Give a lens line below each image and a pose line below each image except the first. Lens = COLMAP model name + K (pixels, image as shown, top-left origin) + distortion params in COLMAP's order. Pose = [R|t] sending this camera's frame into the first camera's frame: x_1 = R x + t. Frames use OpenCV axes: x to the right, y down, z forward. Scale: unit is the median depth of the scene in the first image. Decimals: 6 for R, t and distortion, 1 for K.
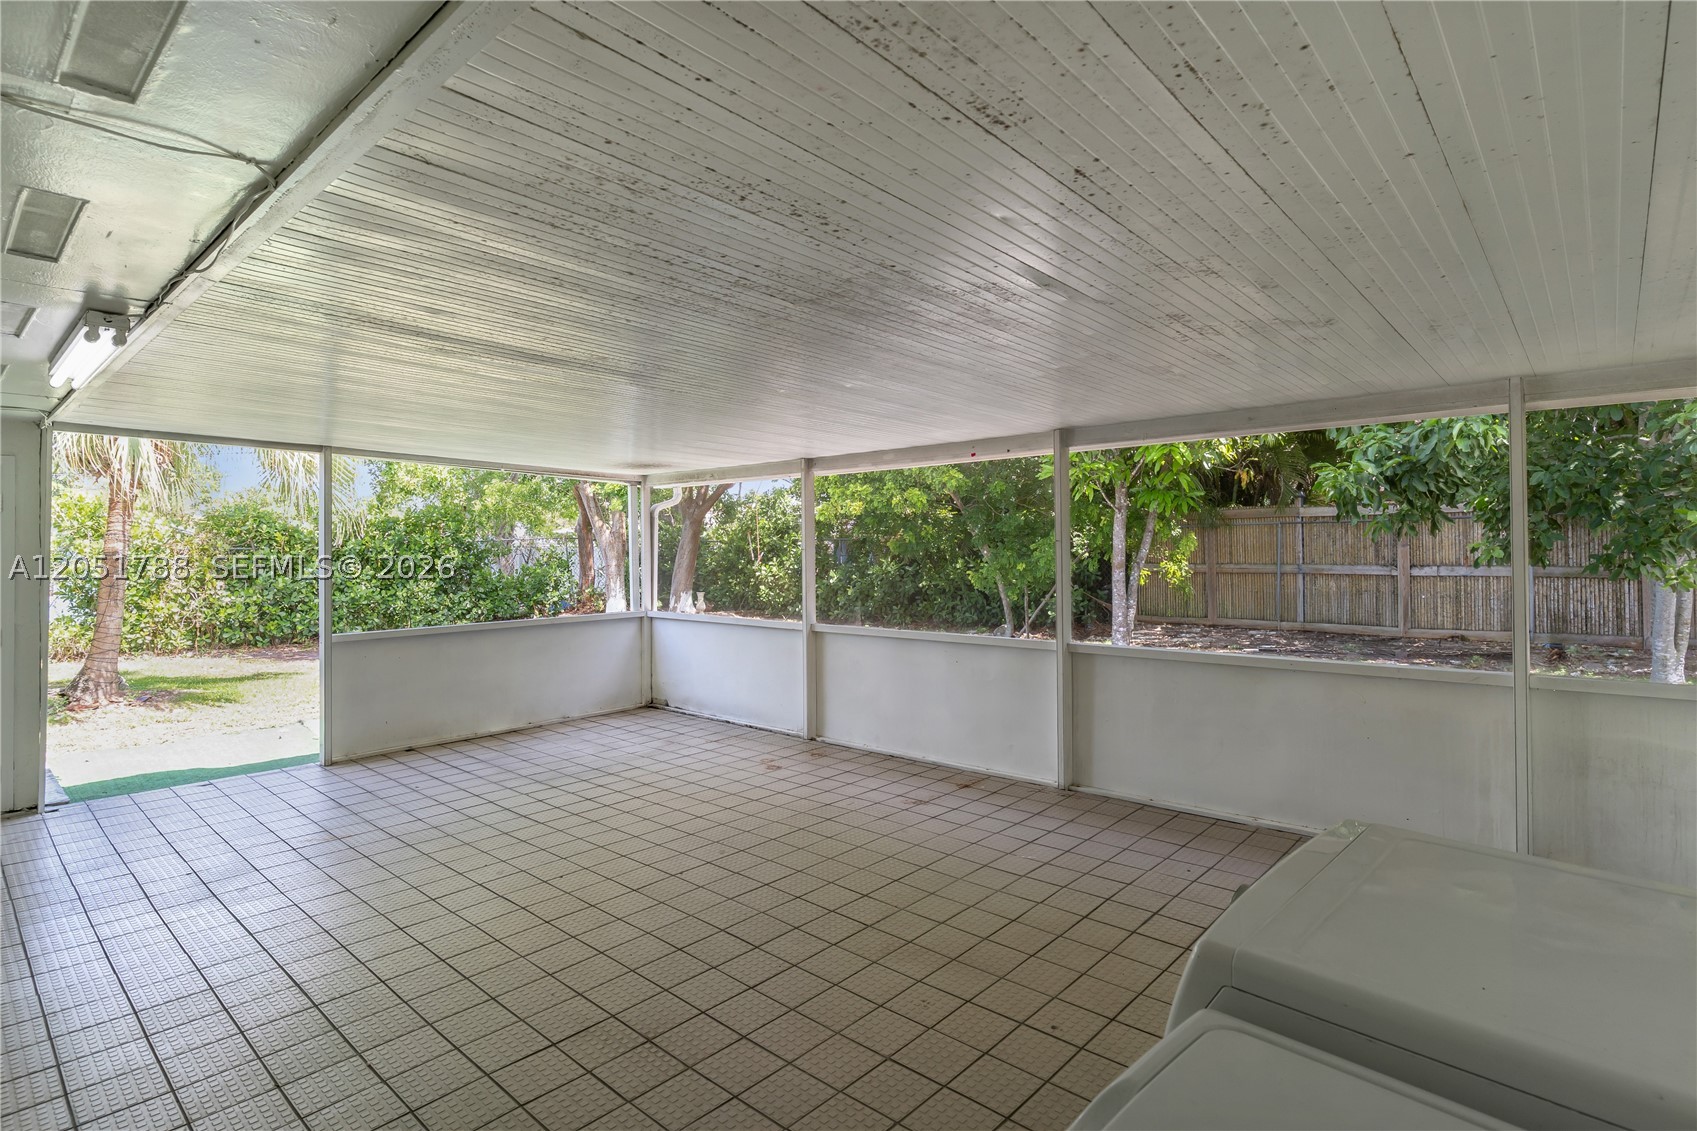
lens RADIAL K [[831.1, 0, 842.1], [0, 831.1, 567.0], [0, 0, 1]] dist [0.020400, 0.000593]
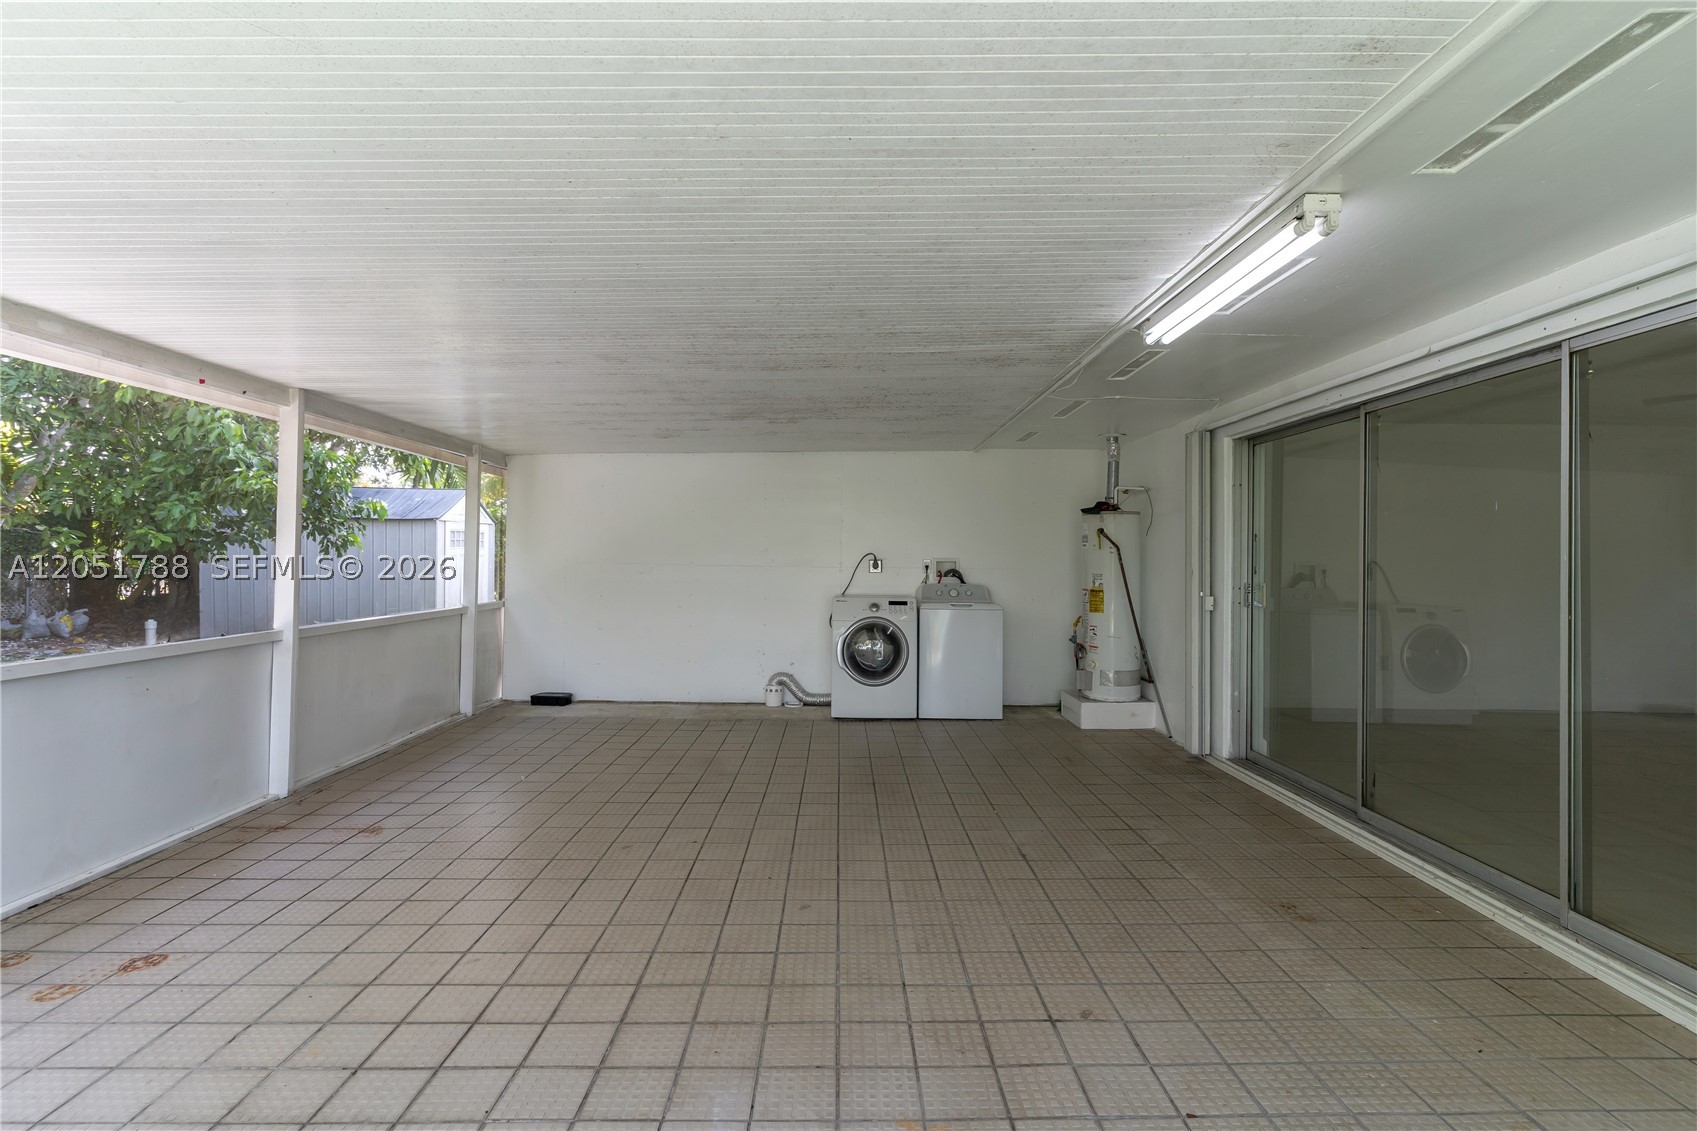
lens RADIAL K [[831.1, 0, 842.1], [0, 831.1, 567.0], [0, 0, 1]] dist [0.020400, 0.000593]
pose [[-0.666630, -0.000814, 0.745388, -0.795173], [0.015232, 0.999776, 0.014715, 0.021428], [-0.745233, 0.021163, -0.666468, 1.162411]]
